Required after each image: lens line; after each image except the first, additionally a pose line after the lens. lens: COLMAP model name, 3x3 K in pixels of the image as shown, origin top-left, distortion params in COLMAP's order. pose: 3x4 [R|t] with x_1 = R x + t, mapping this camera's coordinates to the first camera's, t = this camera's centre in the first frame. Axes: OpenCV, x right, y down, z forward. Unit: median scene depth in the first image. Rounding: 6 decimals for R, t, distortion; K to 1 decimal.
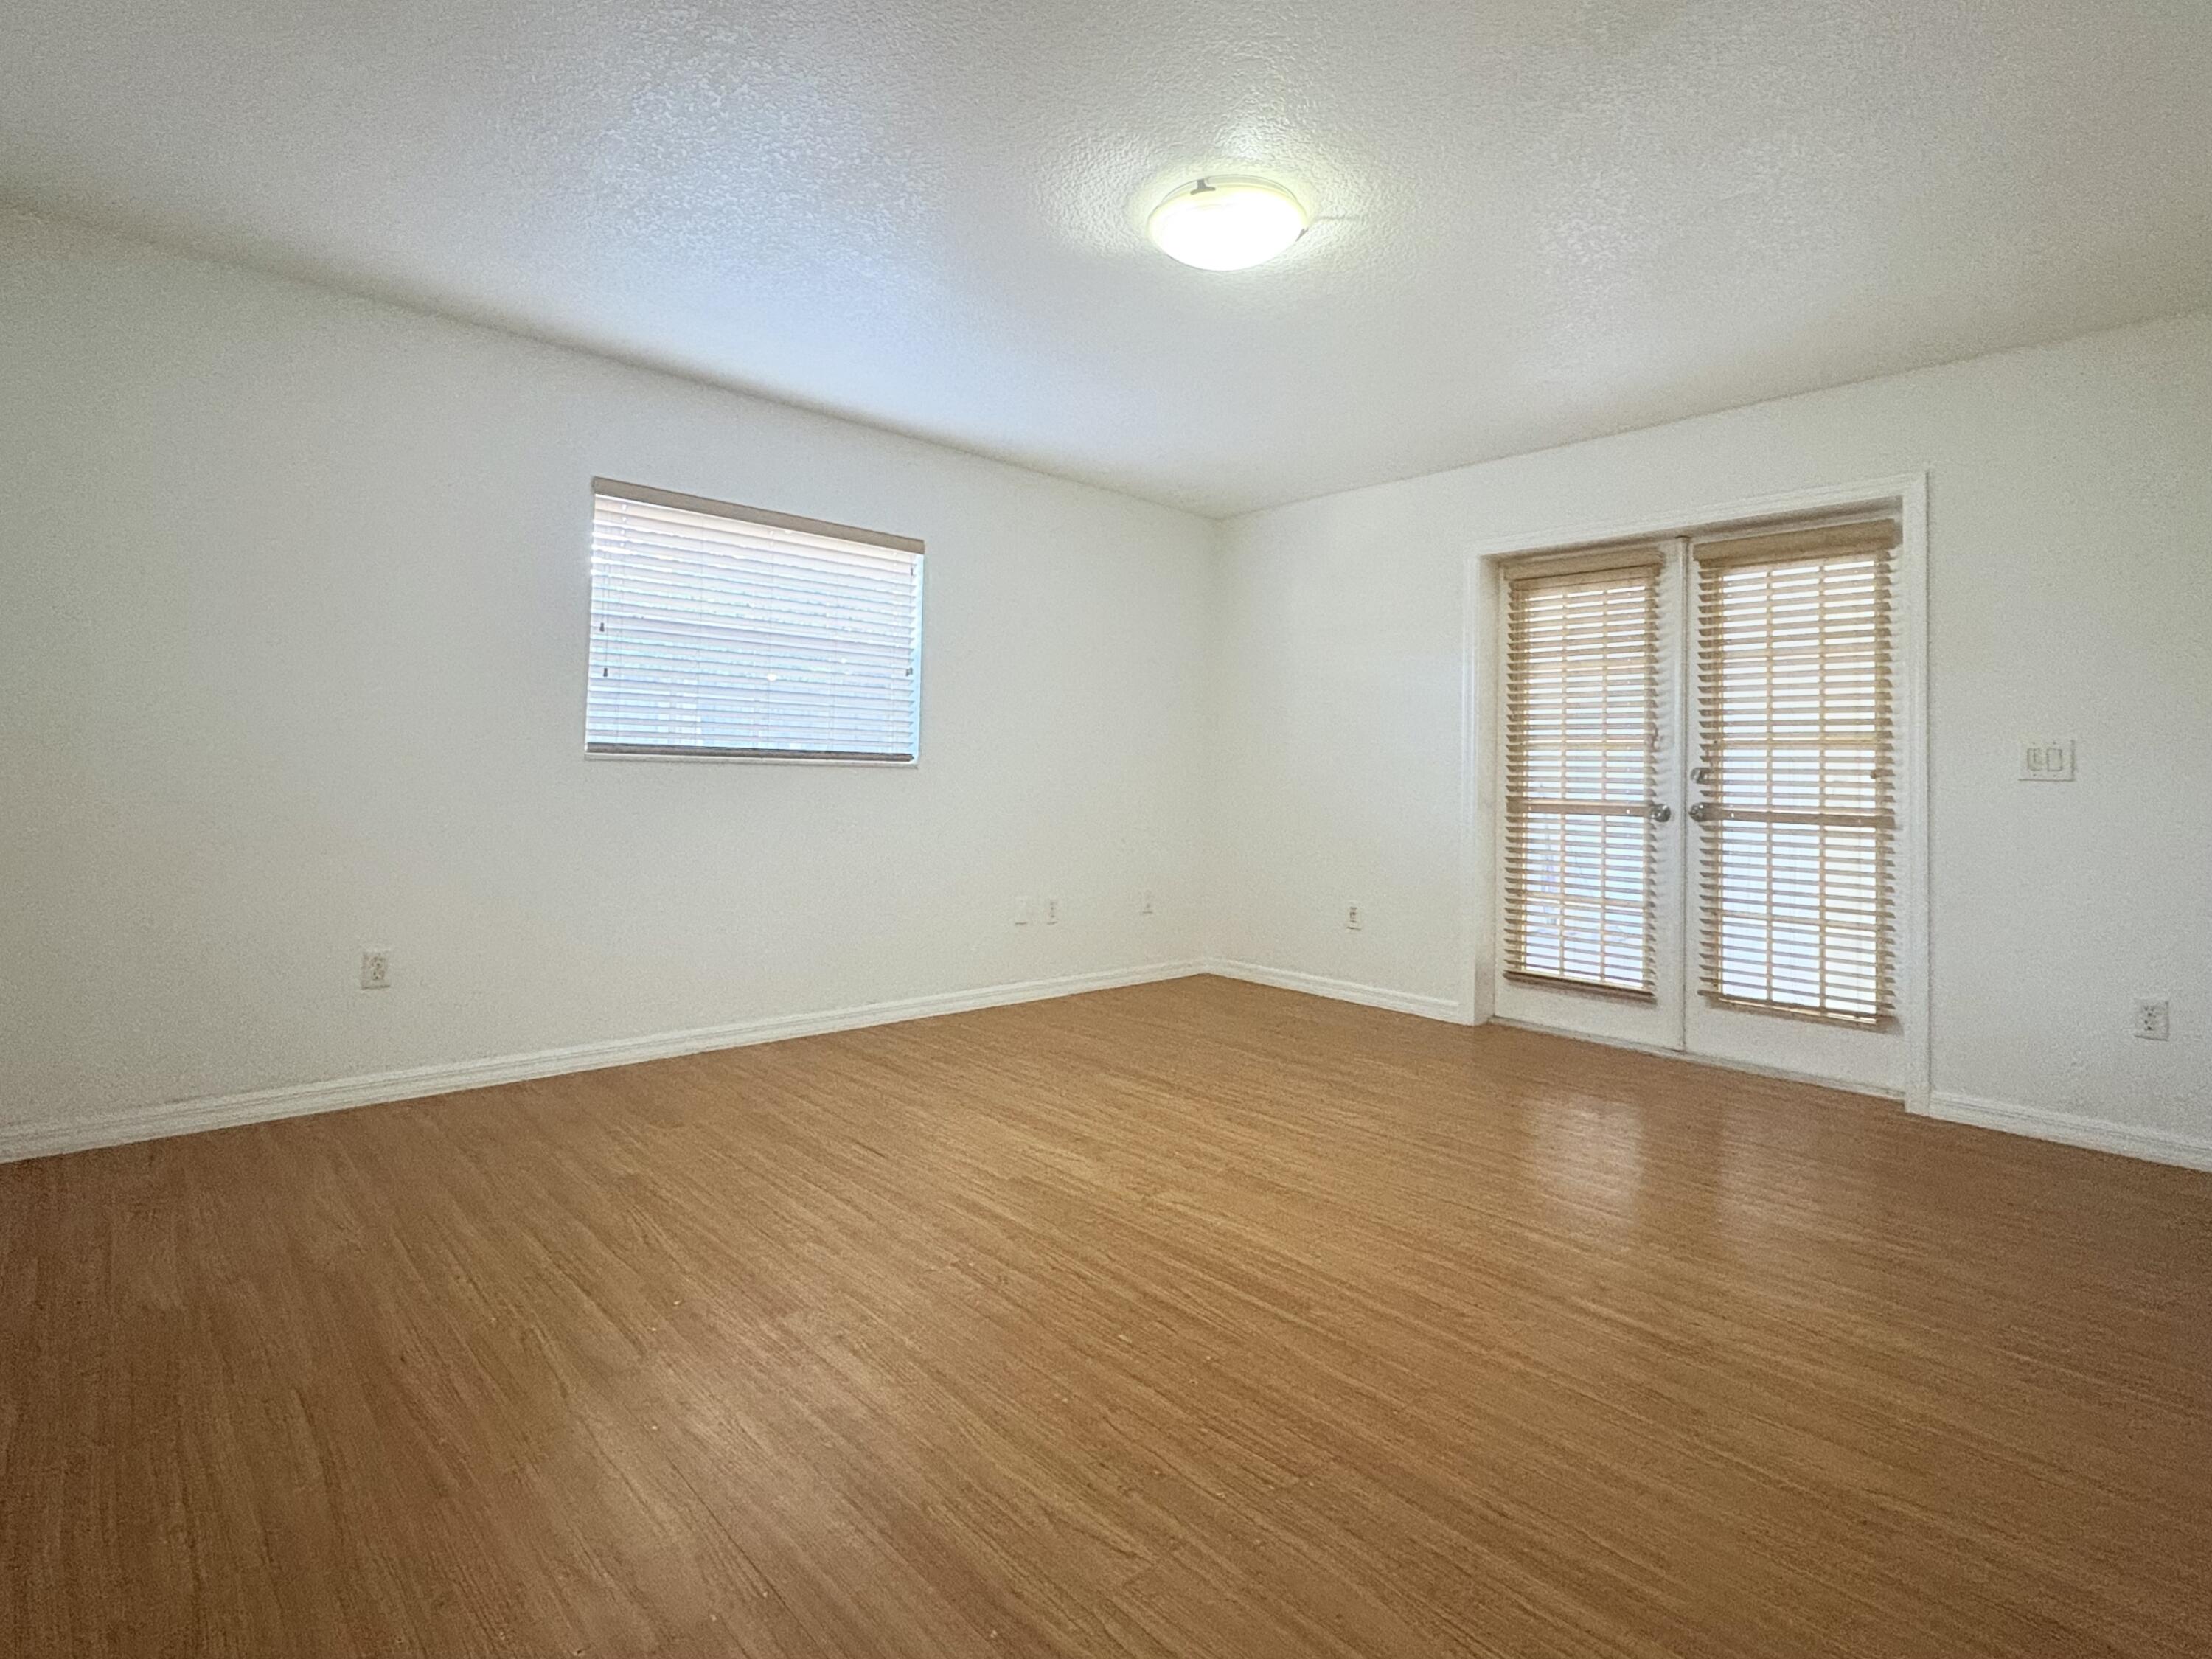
lens RADIAL K [[1027.7, 0, 1106.4], [0, 1027.7, 829.4], [0, 0, 1]] dist [-0.004103, 0.000827]
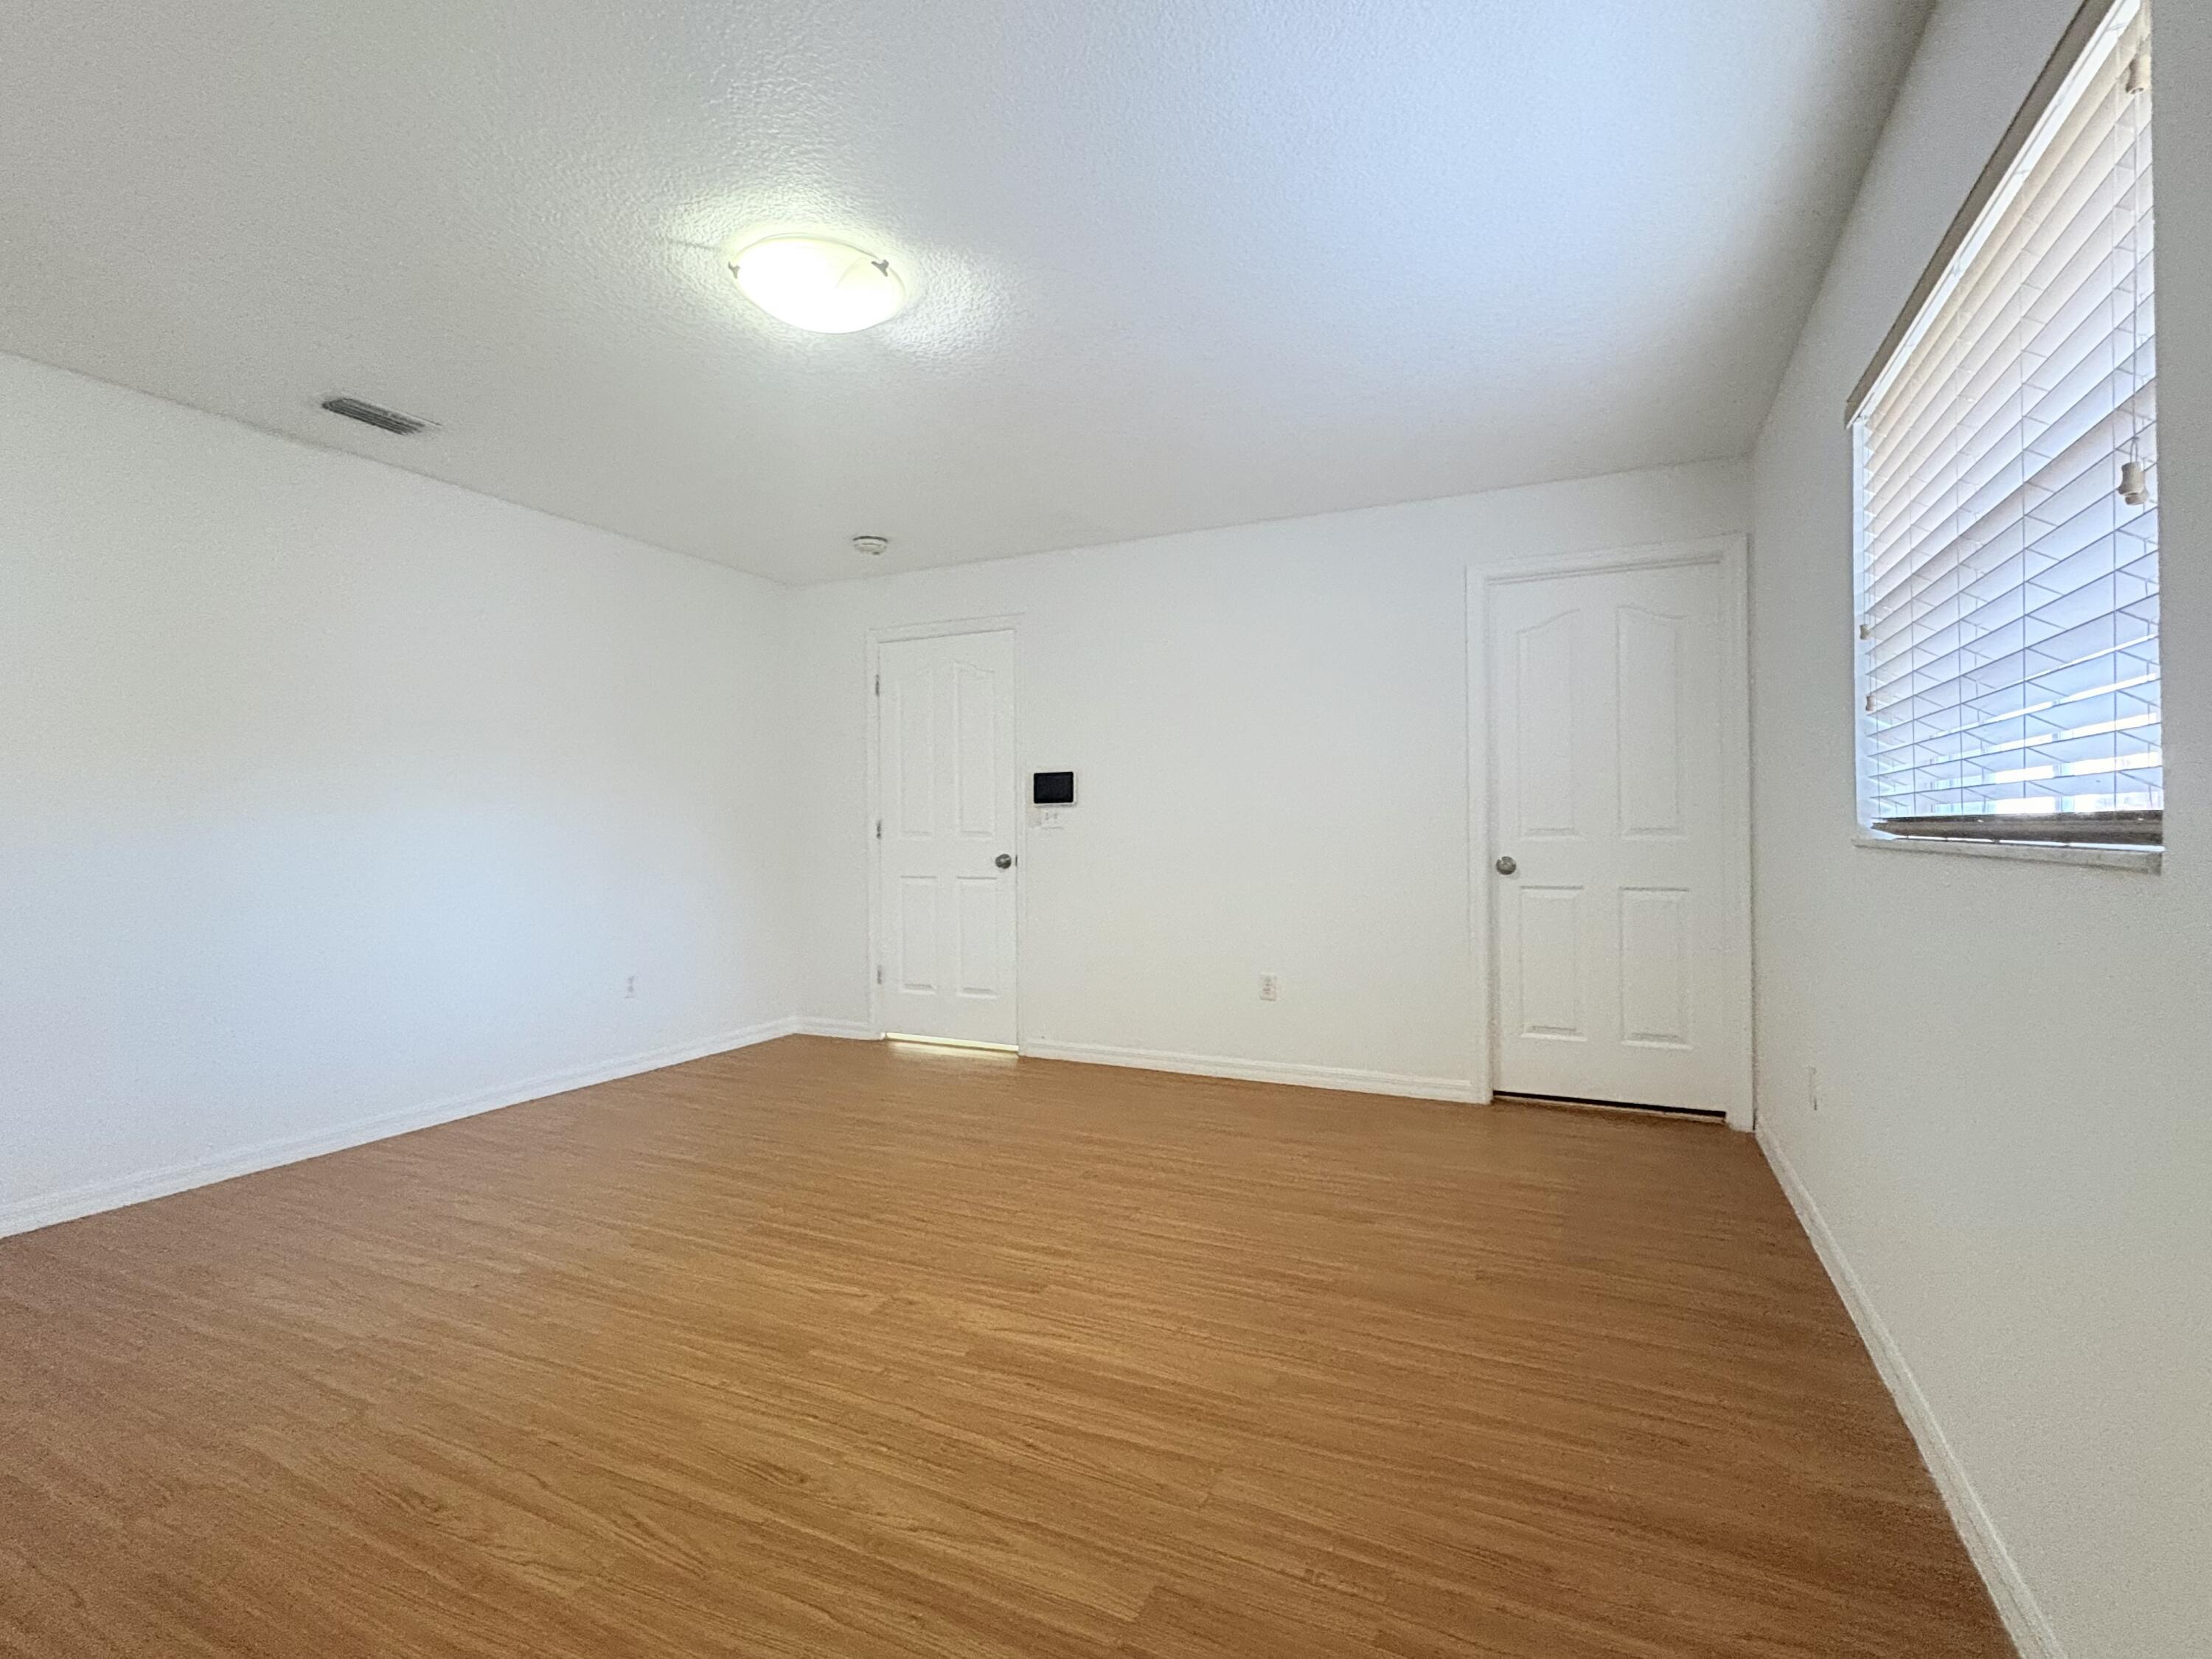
lens RADIAL K [[1027.7, 0, 1104.9], [0, 1027.7, 830.0], [0, 0, 1]] dist [-0.004103, 0.000827]
pose [[-0.931552, -0.012694, -0.363385, 0.212964], [-0.030194, 0.998639, 0.042519, -0.125820], [0.362351, 0.050581, -0.930668, 1.975941]]
